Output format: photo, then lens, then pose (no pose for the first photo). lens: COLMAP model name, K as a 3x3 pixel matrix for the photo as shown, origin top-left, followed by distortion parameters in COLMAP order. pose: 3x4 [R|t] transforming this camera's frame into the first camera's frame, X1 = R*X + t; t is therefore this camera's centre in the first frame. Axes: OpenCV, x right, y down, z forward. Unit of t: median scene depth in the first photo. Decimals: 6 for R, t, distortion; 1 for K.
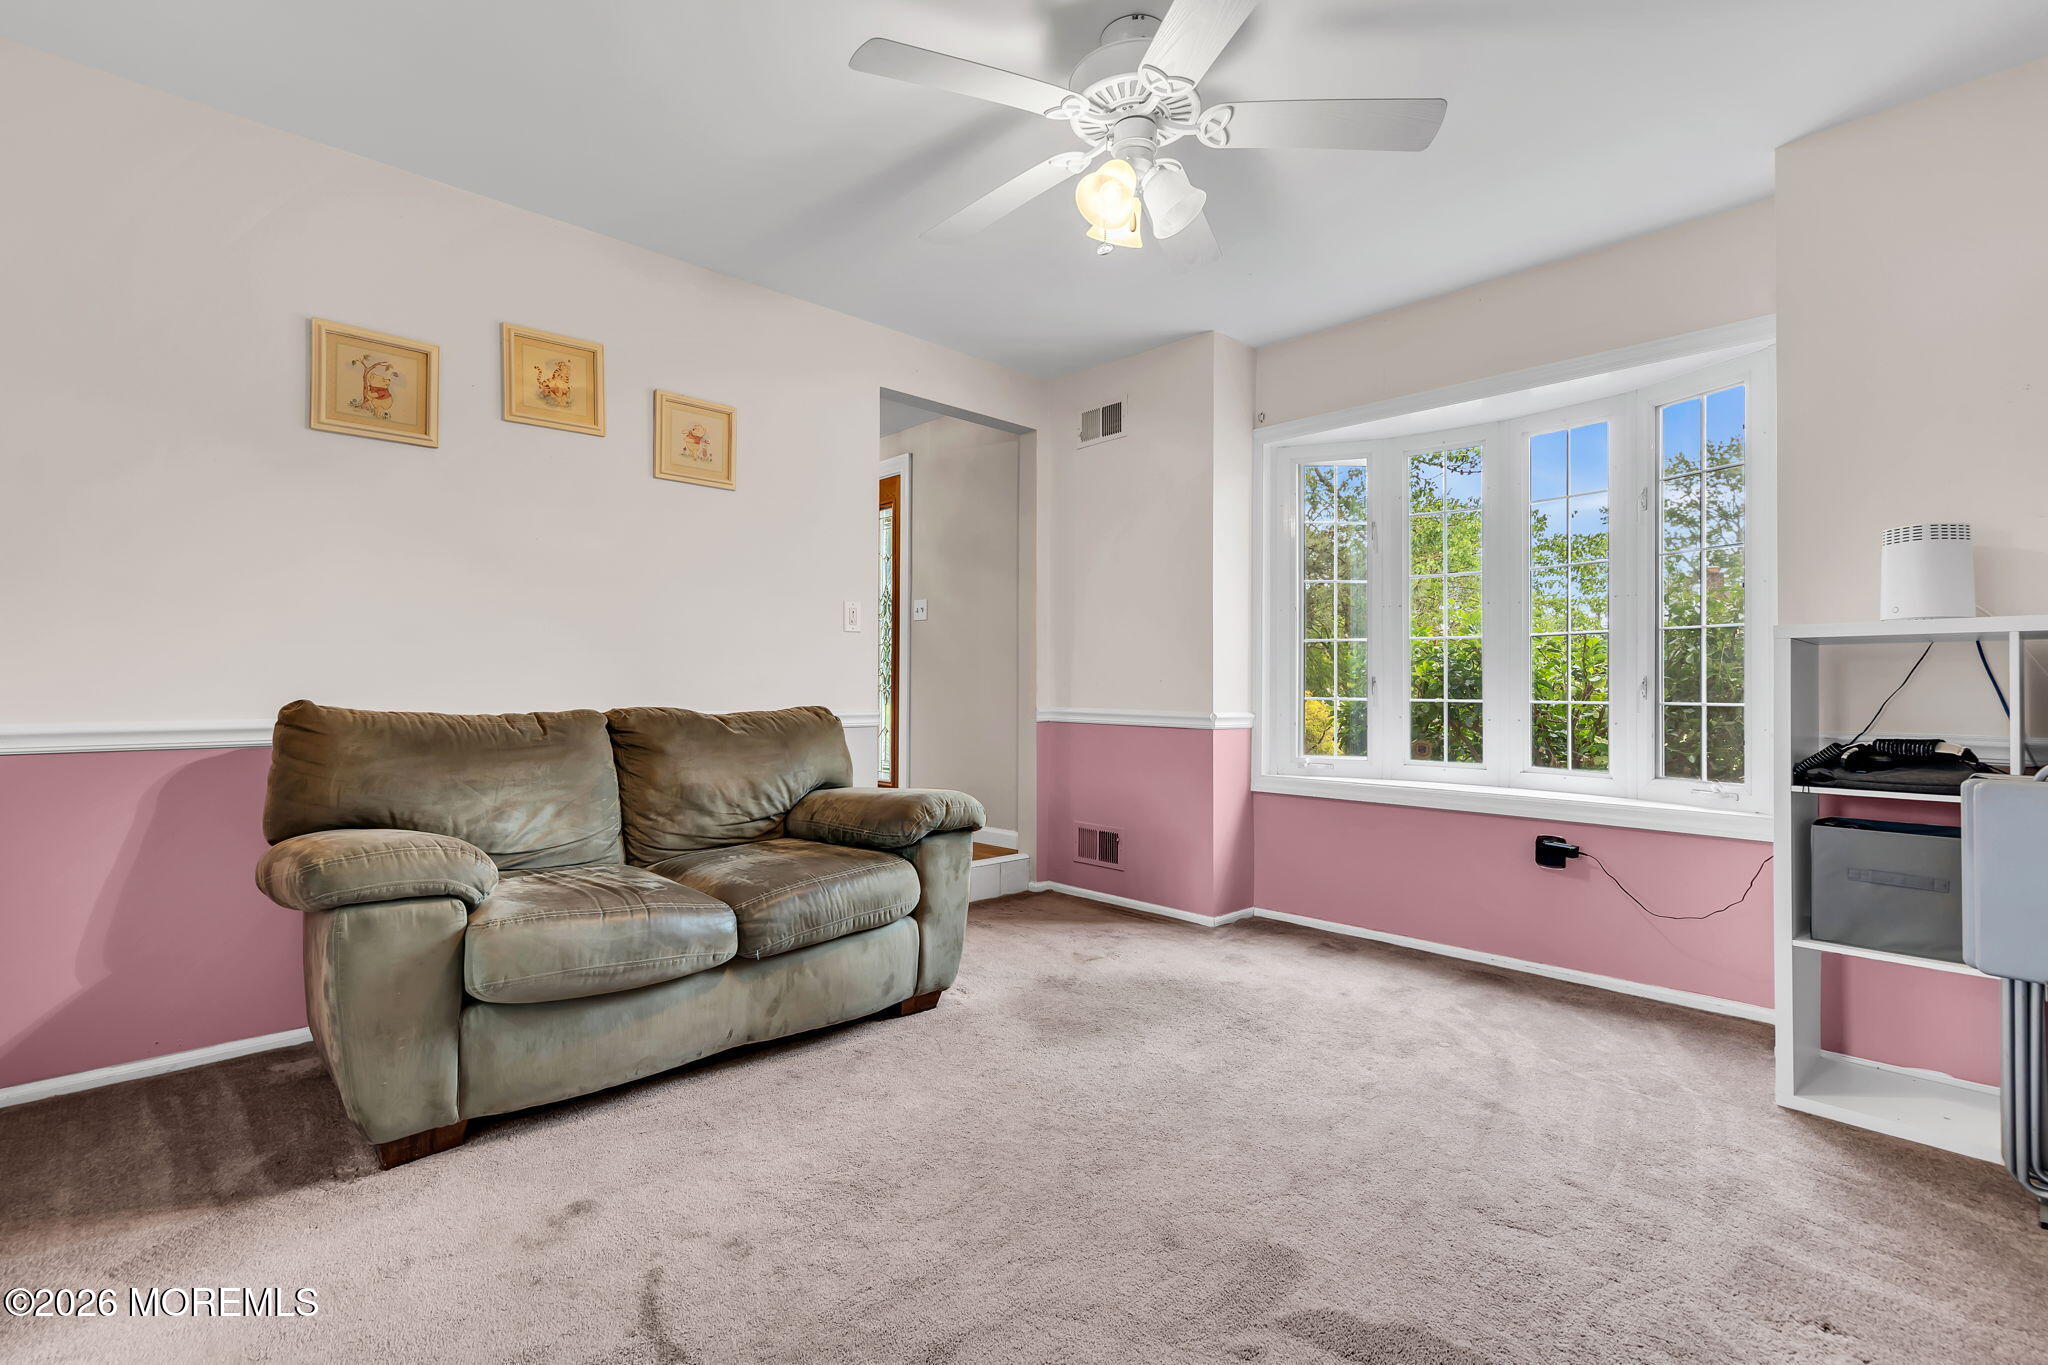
lens RADIAL K [[932.4, 0, 1029.5], [0, 932.4, 674.6], [0, 0, 1]] dist [-0.000393, 0.000079]
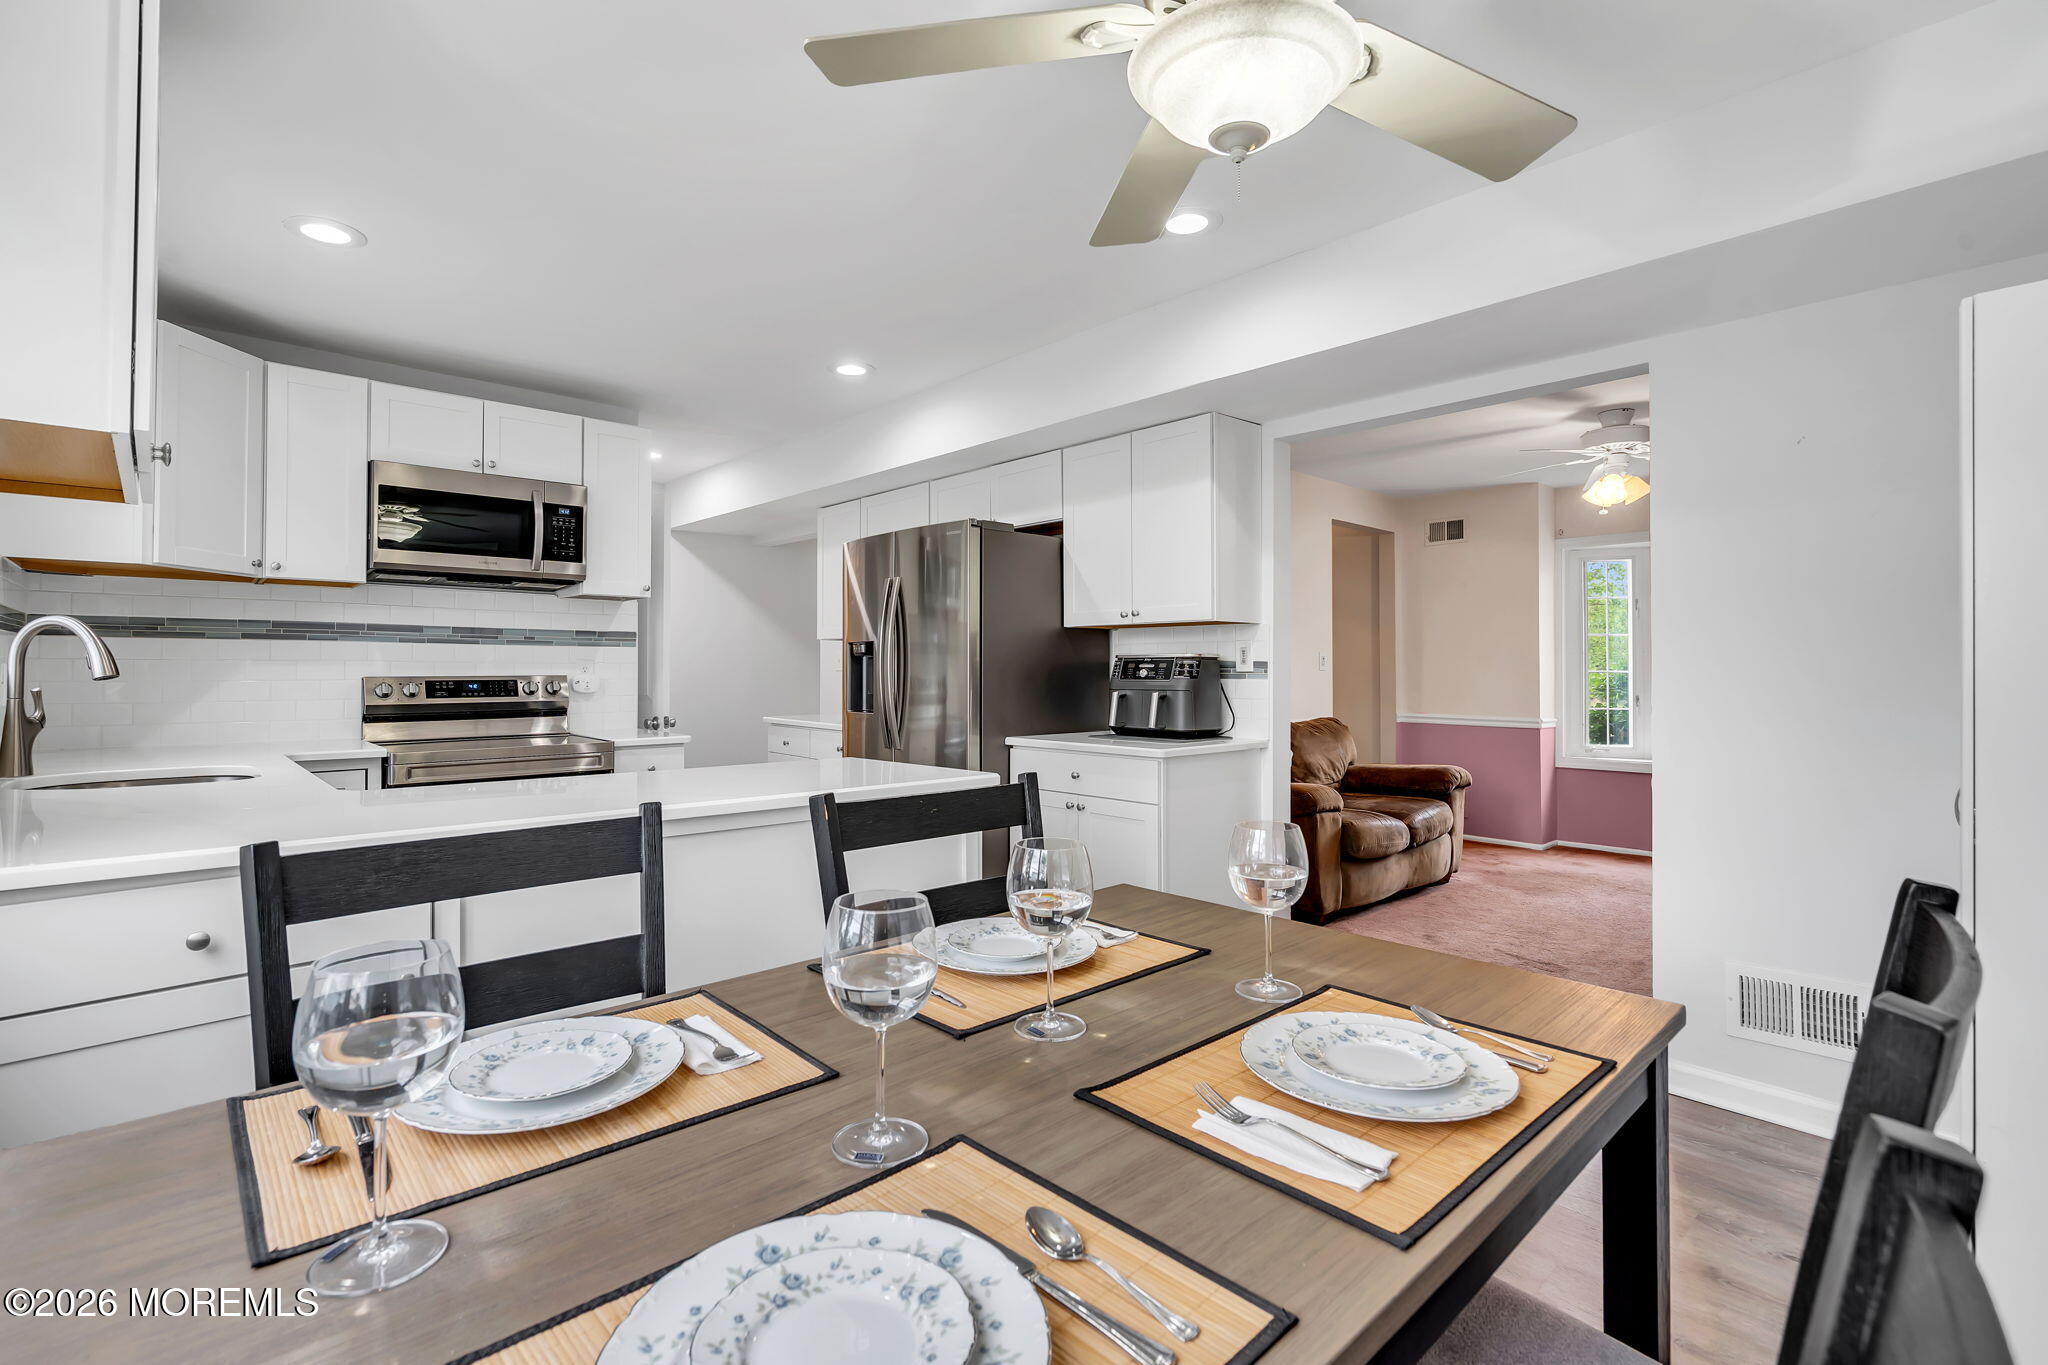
lens RADIAL K [[932.4, 0, 1015.6], [0, 932.4, 672.6], [0, 0, 1]] dist [-0.000393, 0.000079]
pose [[0.999779, -0.008827, -0.019068, -0.670268], [0.008938, 0.999944, 0.005728, -0.055100], [0.019017, -0.005897, 0.999802, -0.622577]]
